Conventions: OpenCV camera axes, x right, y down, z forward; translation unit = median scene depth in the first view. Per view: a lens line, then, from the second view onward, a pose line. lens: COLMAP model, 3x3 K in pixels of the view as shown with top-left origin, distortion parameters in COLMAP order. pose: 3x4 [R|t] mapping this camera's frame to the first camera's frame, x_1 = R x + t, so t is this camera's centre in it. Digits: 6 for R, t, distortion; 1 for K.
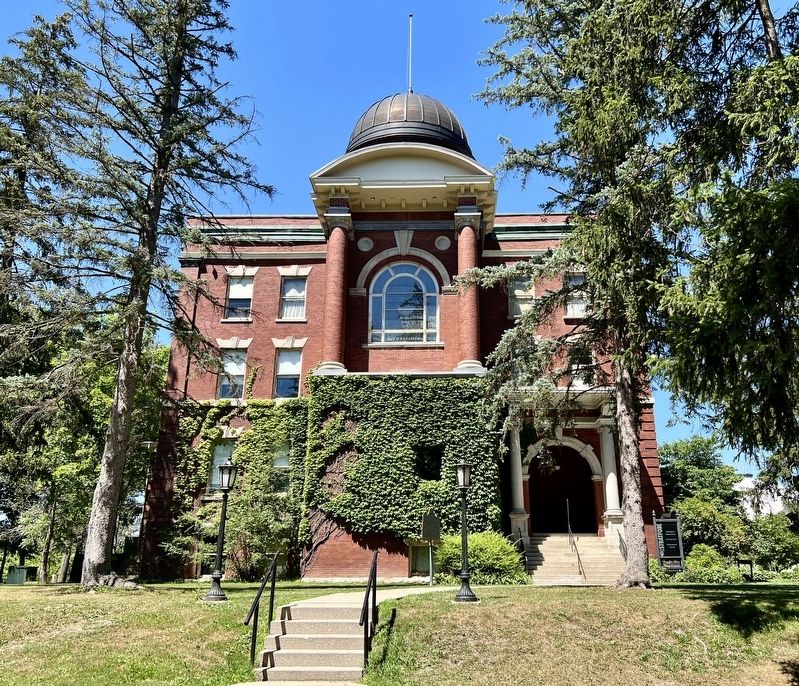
lens RADIAL K [[709.1, 0, 432.5], [0, 709.1, 340.8], [0, 0, 1]] dist [0.189446, -0.575879]
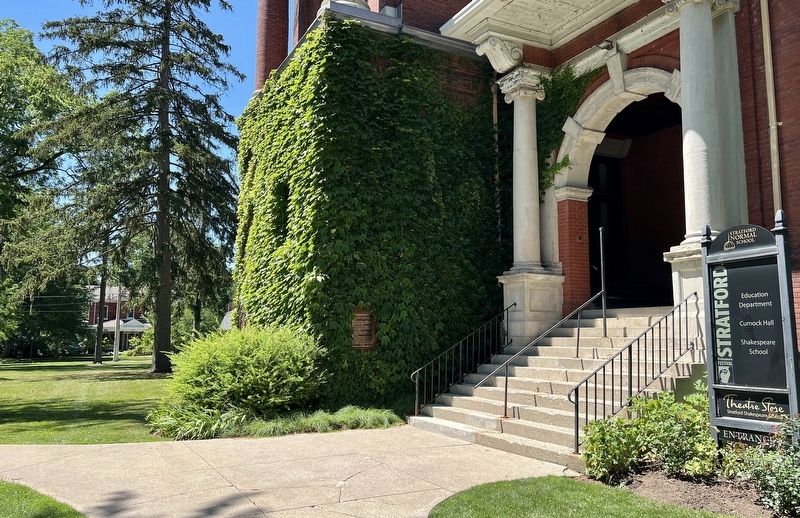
lens RADIAL K [[647.3, 0, 416.8], [0, 647.3, 246.6], [0, 0, 1]] dist [0.131033, -0.183088]
pose [[0.490818, -0.119977, -0.862962, 0.492820], [0.275090, 0.961147, 0.022832, 0.212986], [0.826694, -0.248599, 0.504752, 0.796562]]
